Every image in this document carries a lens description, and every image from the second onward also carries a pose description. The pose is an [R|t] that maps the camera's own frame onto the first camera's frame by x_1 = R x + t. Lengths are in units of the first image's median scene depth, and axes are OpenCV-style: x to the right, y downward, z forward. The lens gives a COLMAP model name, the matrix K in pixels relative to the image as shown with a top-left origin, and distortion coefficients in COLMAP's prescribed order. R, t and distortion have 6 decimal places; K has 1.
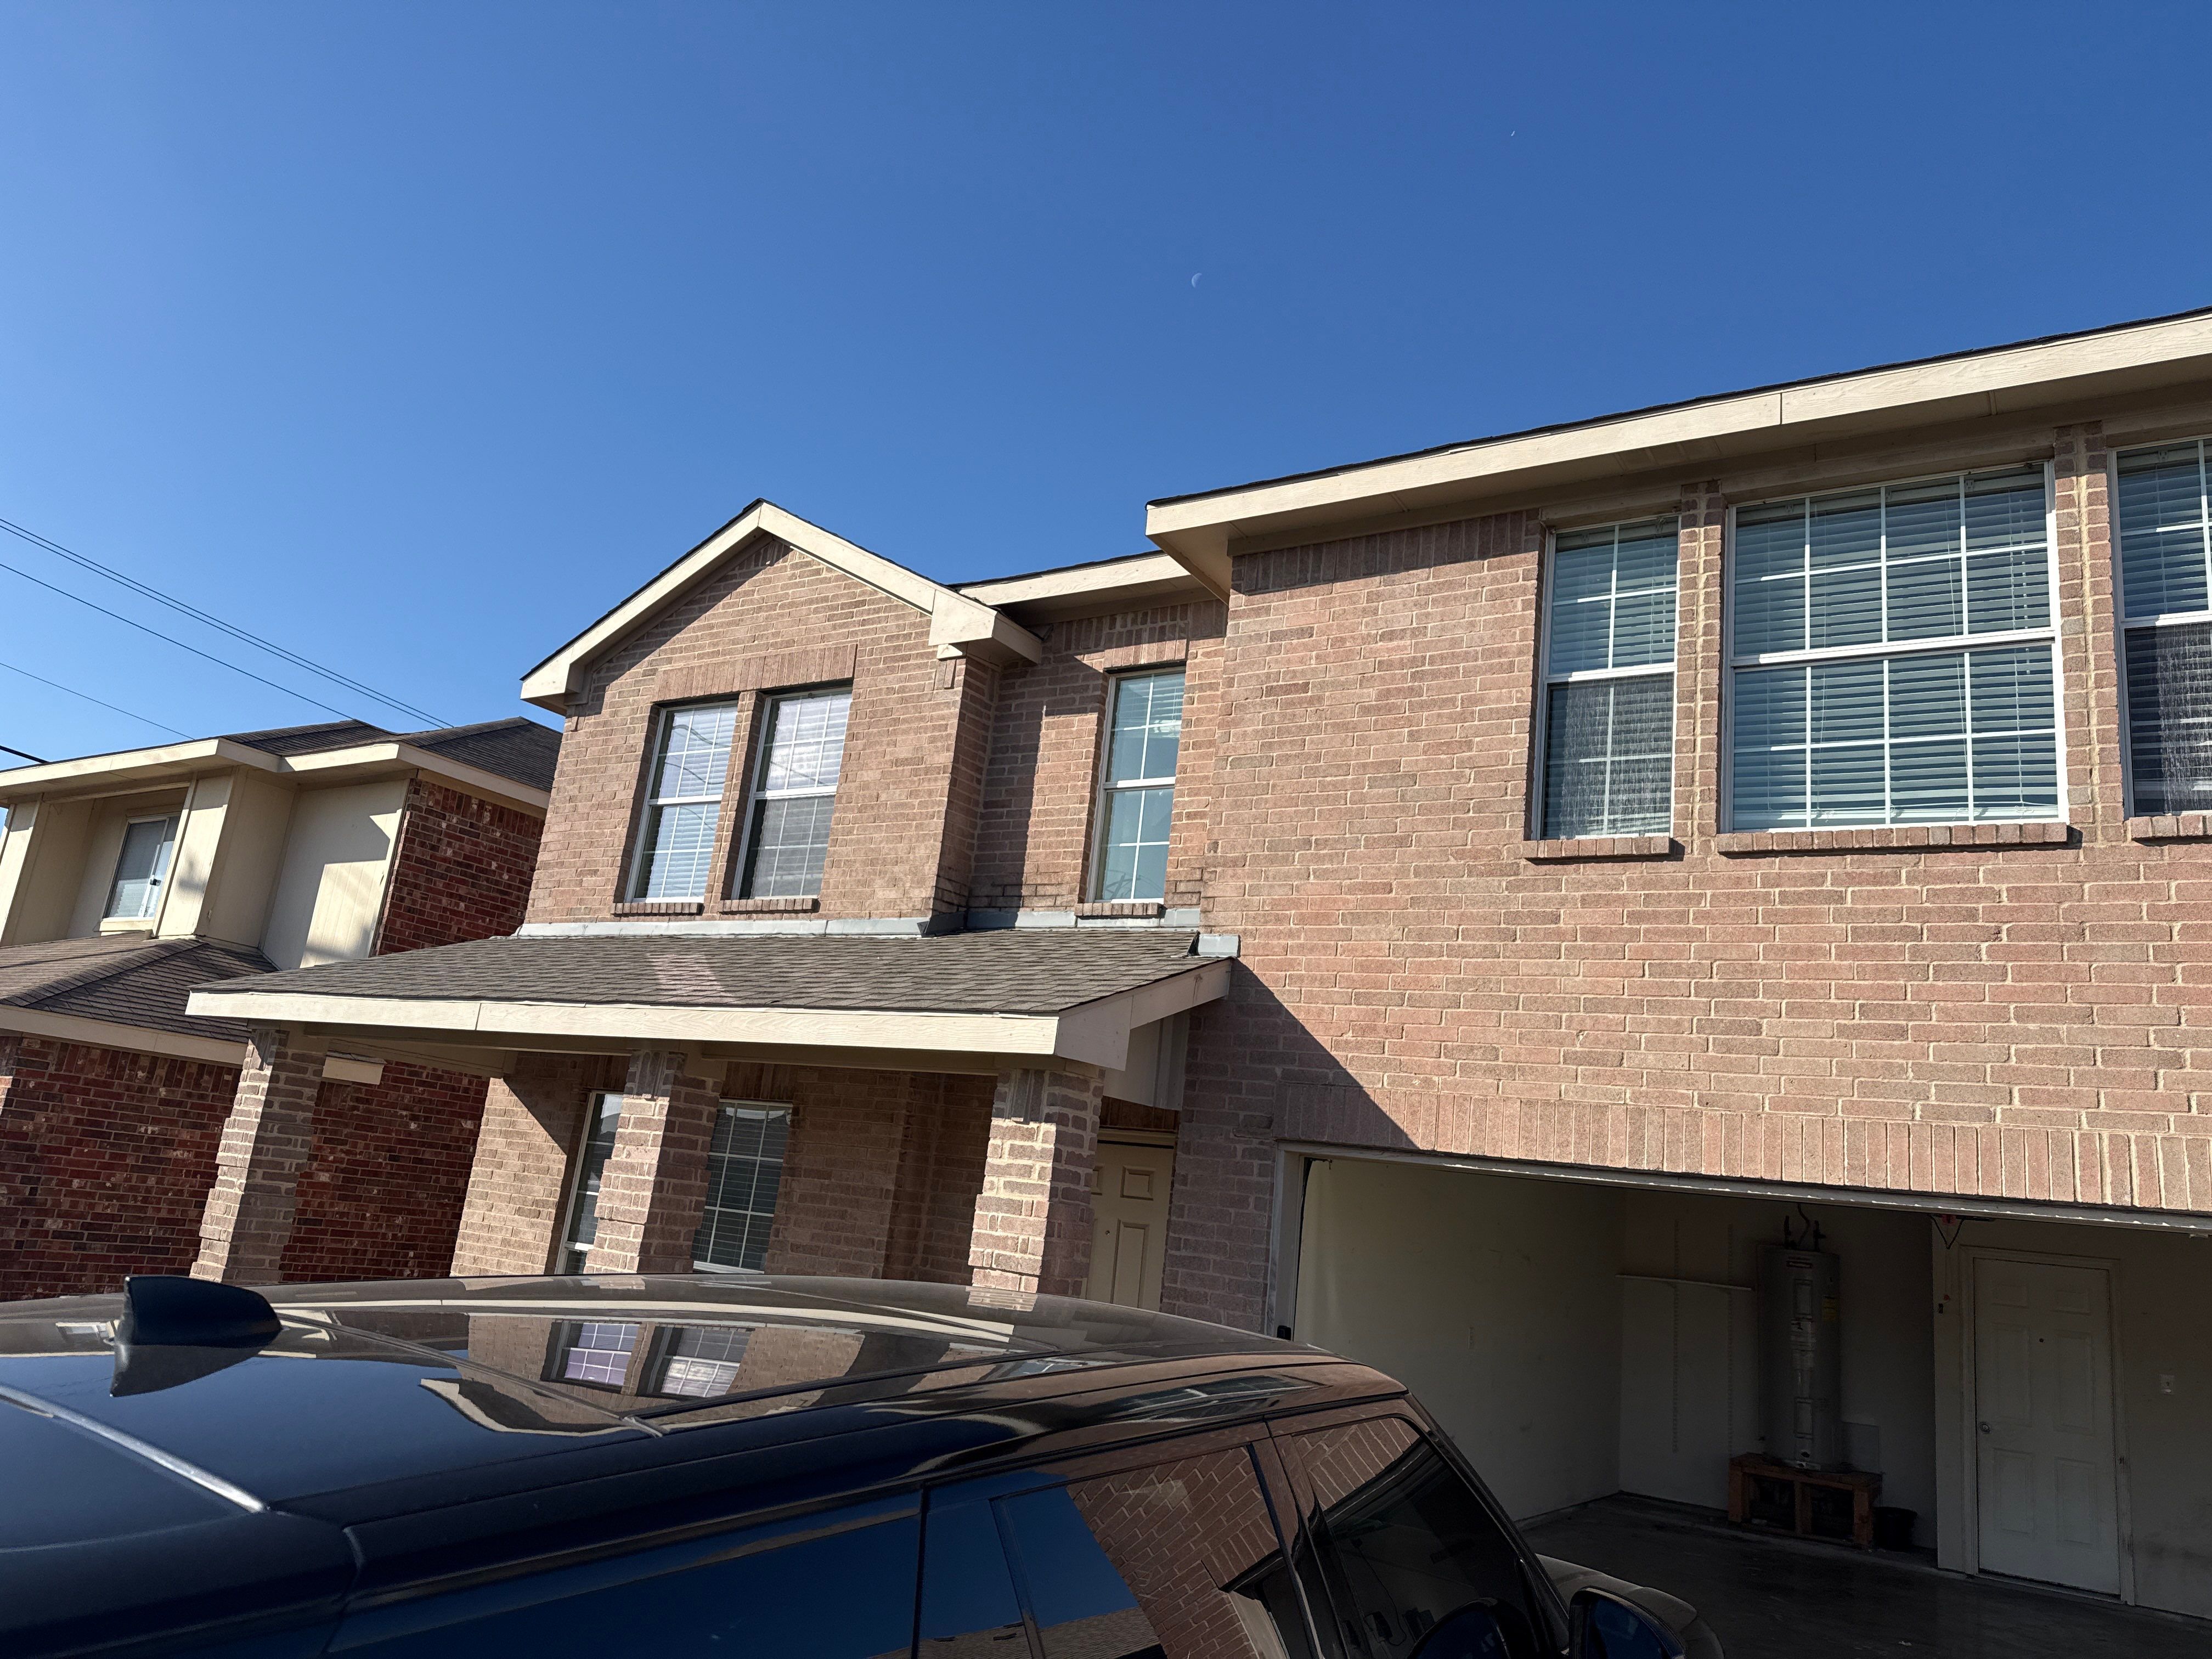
lens RADIAL K [[1608.5, 0, 1102.6], [0, 1608.5, 824.9], [0, 0, 1]] dist [0.103623, -0.106031]
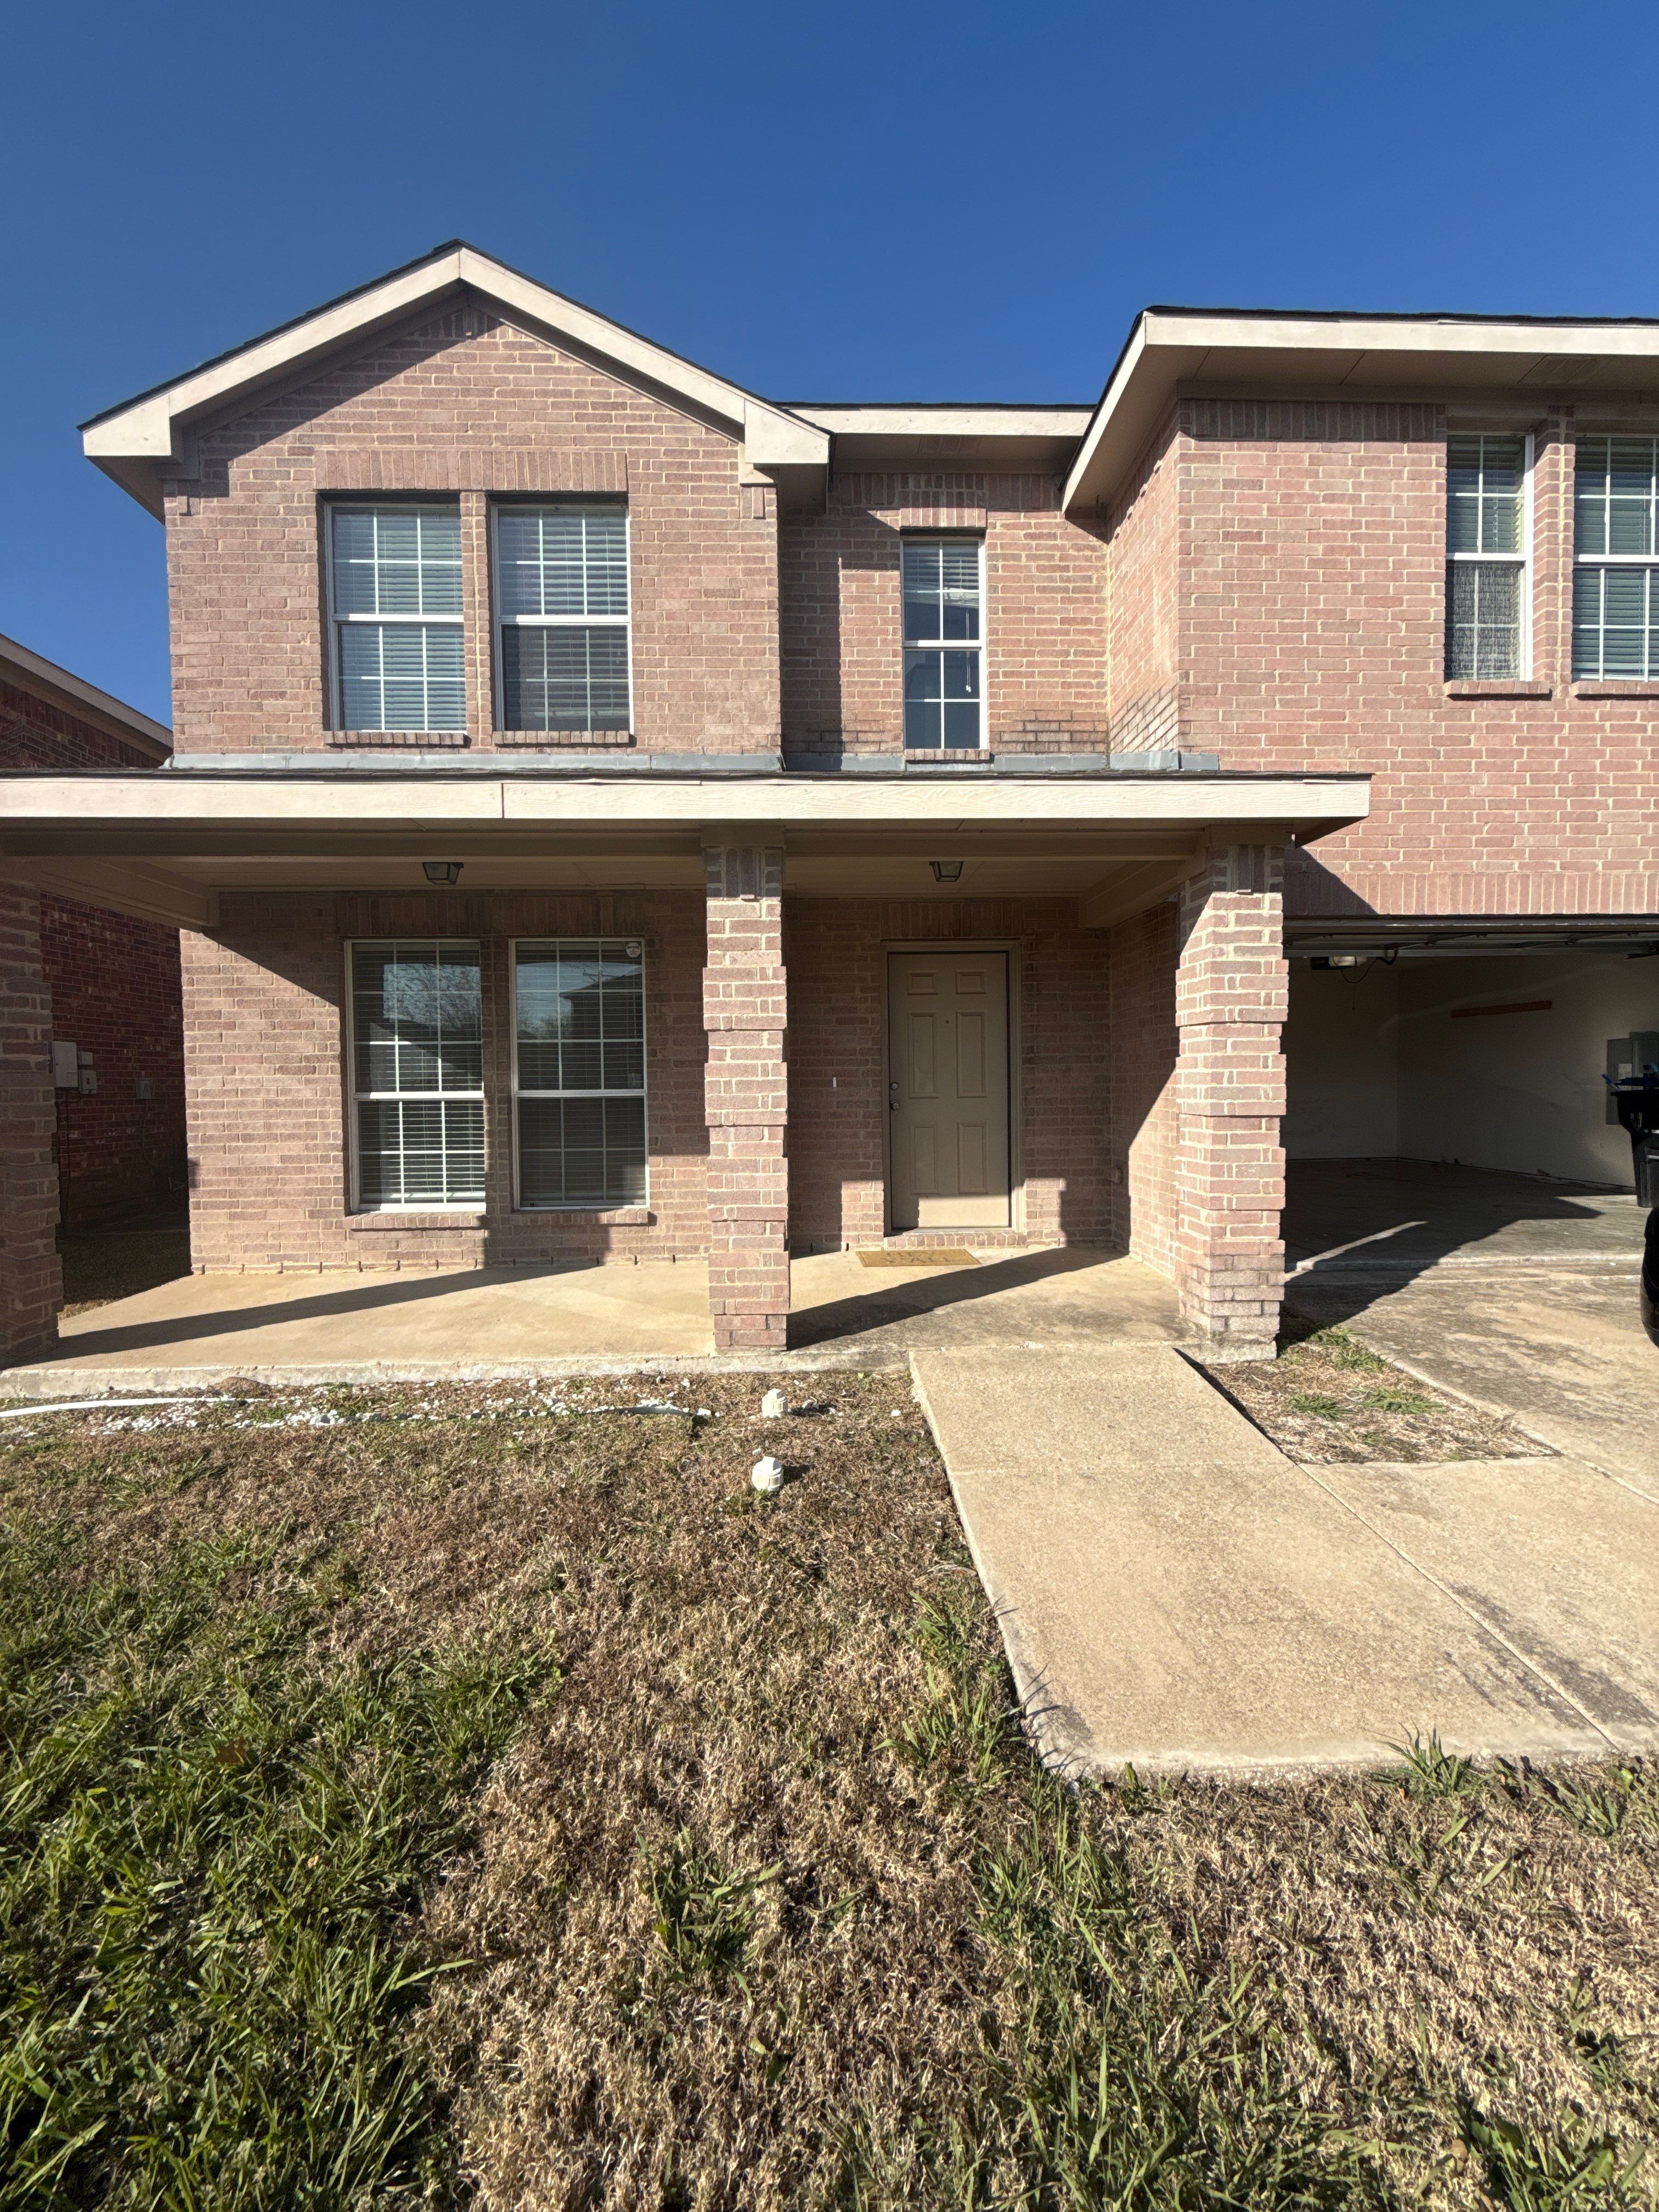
lens RADIAL K [[885.4, 0, 840.7], [0, 885.4, 1122.5], [0, 0, 1]] dist [-0.000041, -0.001025]
pose [[0.804930, -0.149567, 0.574210, -0.449055], [-0.036287, 0.953492, 0.299227, 0.113729], [-0.592259, -0.261693, 0.762067, 0.462867]]
